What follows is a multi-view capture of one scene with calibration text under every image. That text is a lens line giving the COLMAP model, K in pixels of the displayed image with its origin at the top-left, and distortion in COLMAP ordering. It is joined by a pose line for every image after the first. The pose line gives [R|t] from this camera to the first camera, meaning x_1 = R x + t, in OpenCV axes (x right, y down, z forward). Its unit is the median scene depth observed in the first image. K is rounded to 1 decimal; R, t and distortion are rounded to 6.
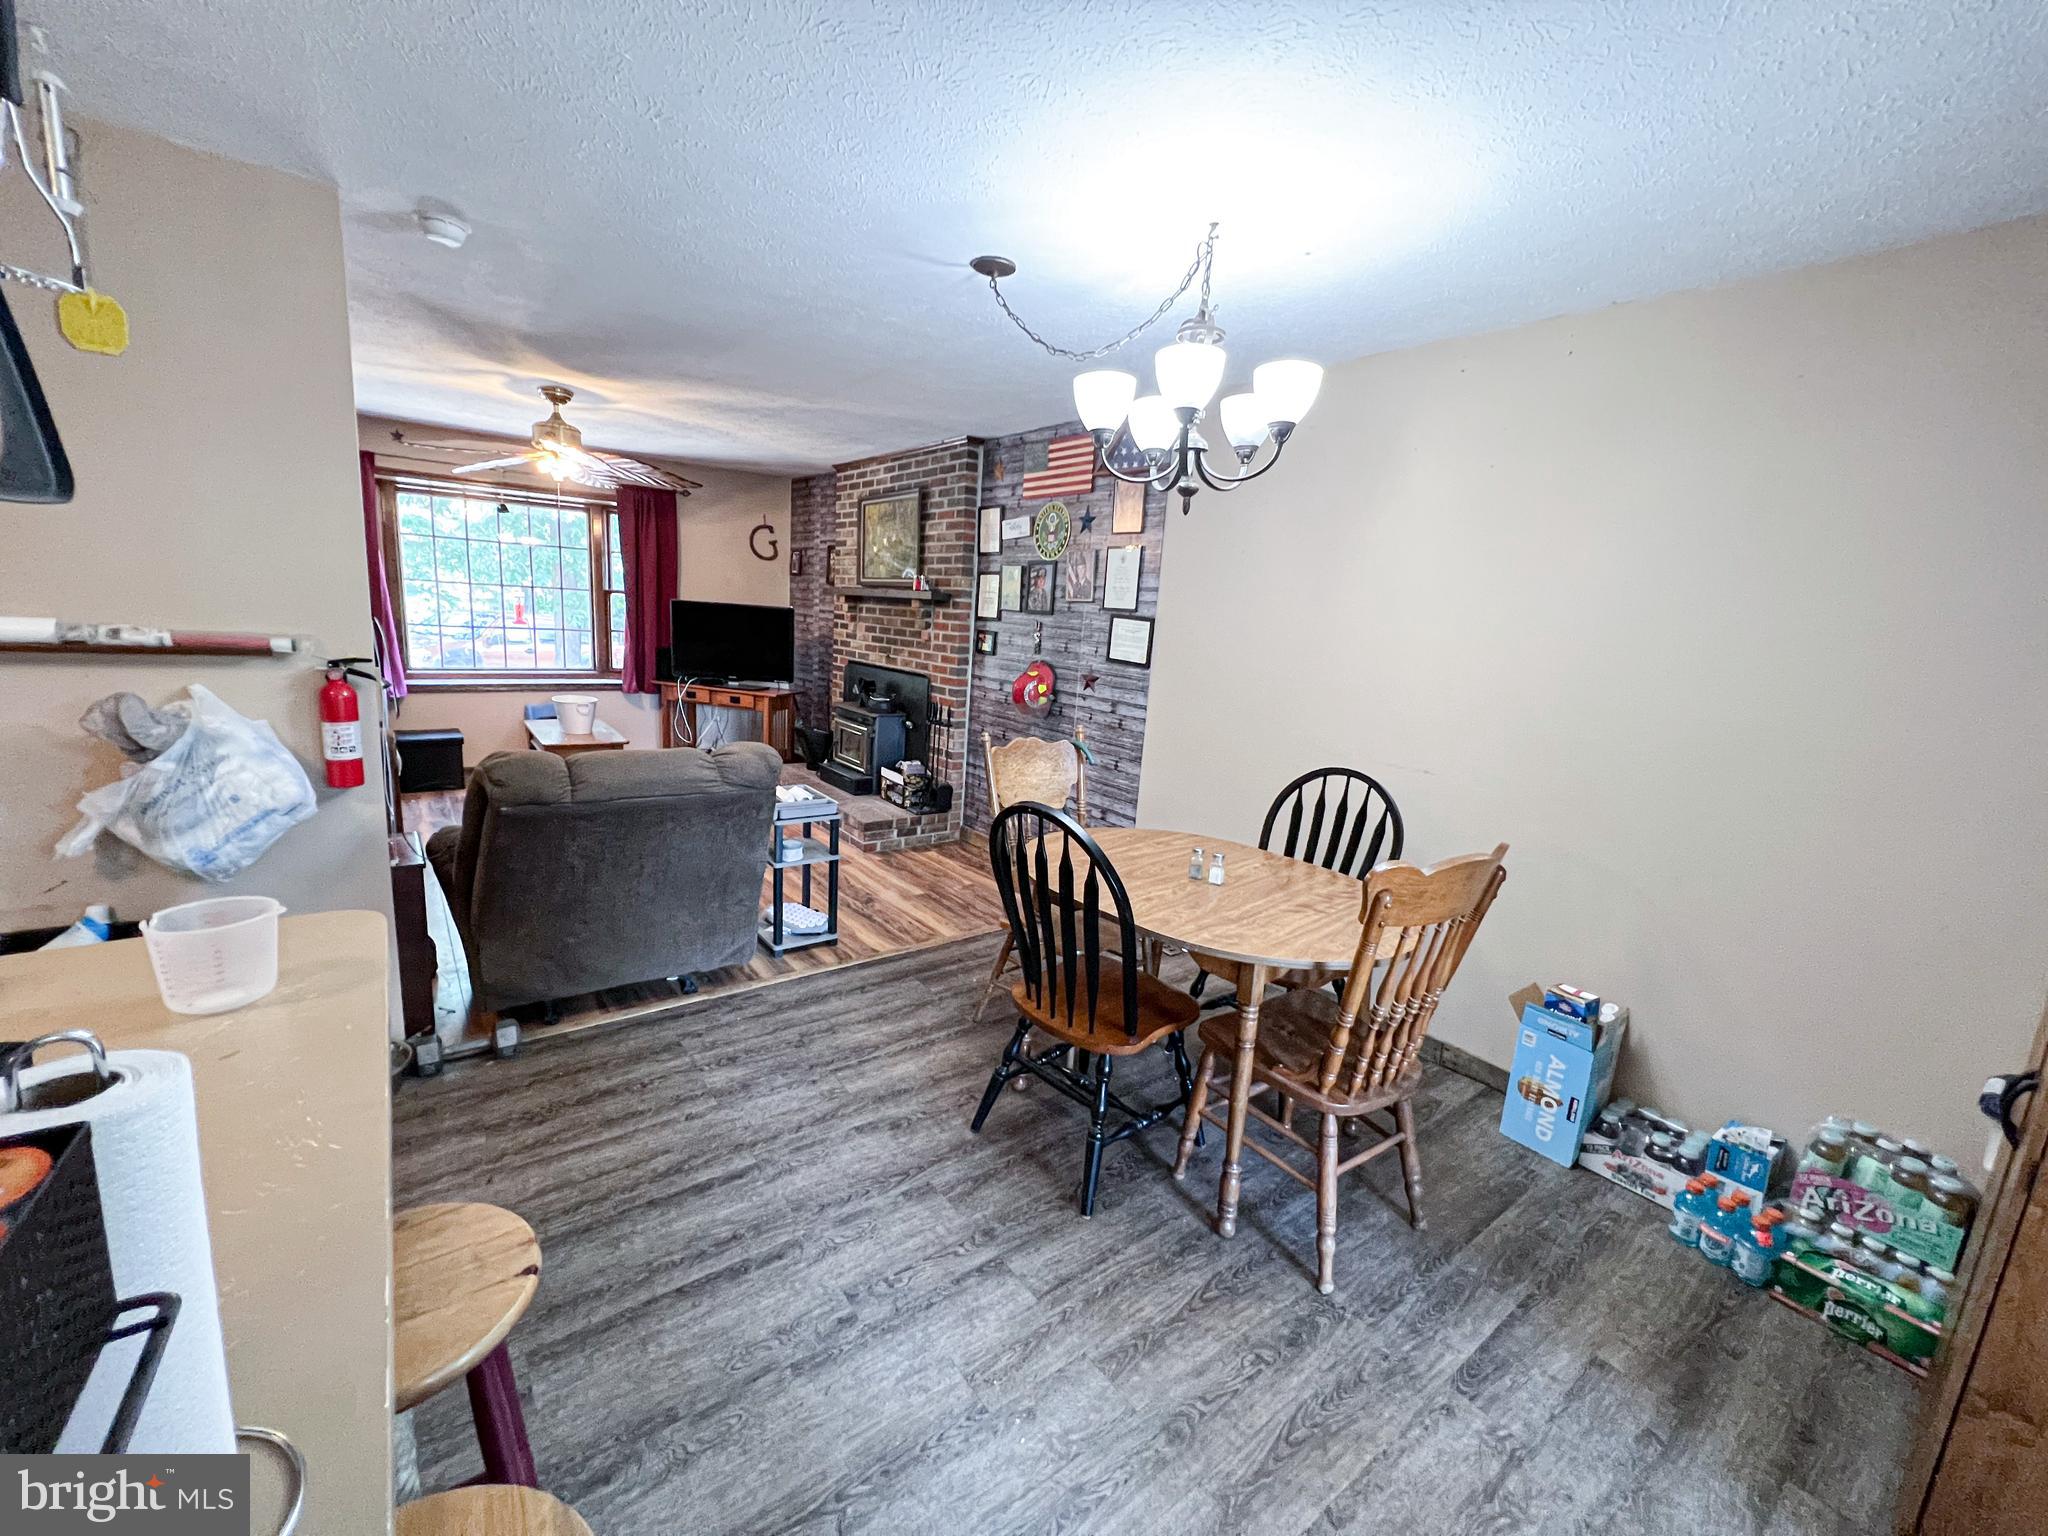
lens RADIAL K [[819.3, 0, 1021.2], [0, 819.3, 768.1], [0, 0, 1]] dist [-0.000117, -0.000079]
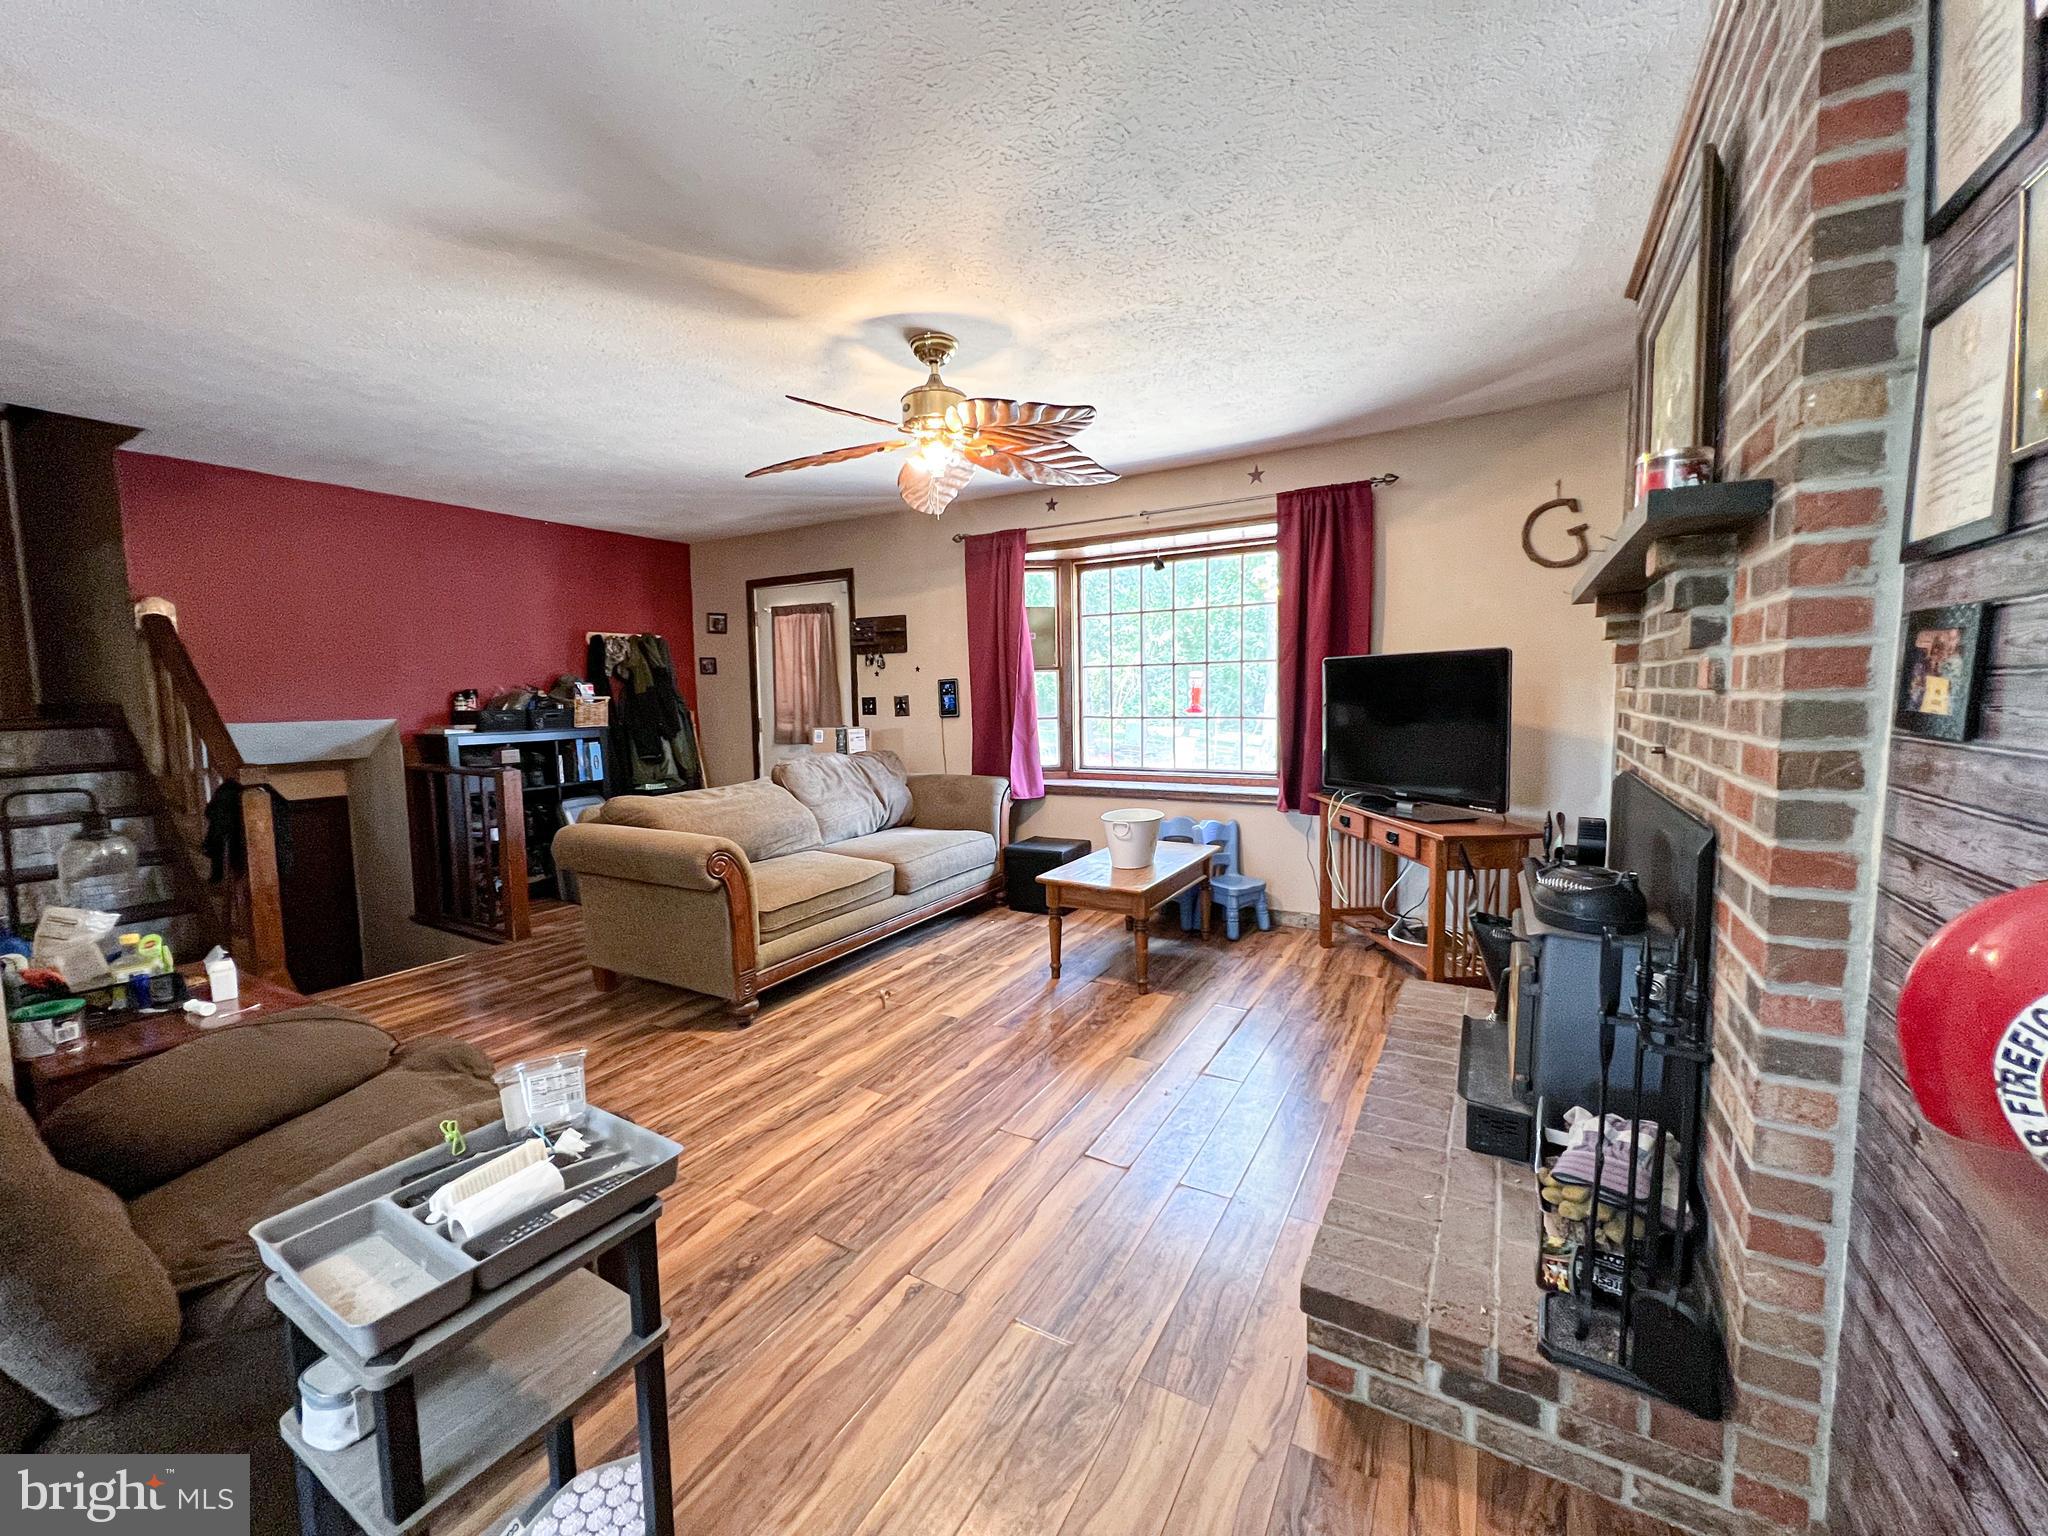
lens RADIAL K [[819.3, 0, 1018.1], [0, 819.3, 763.5], [0, 0, 1]] dist [-0.000117, -0.000079]
pose [[0.367899, 0.012267, -0.929785, 0.050594], [-0.134781, 0.990057, -0.040268, -0.094678], [0.920046, 0.140132, 0.365894, 0.721910]]
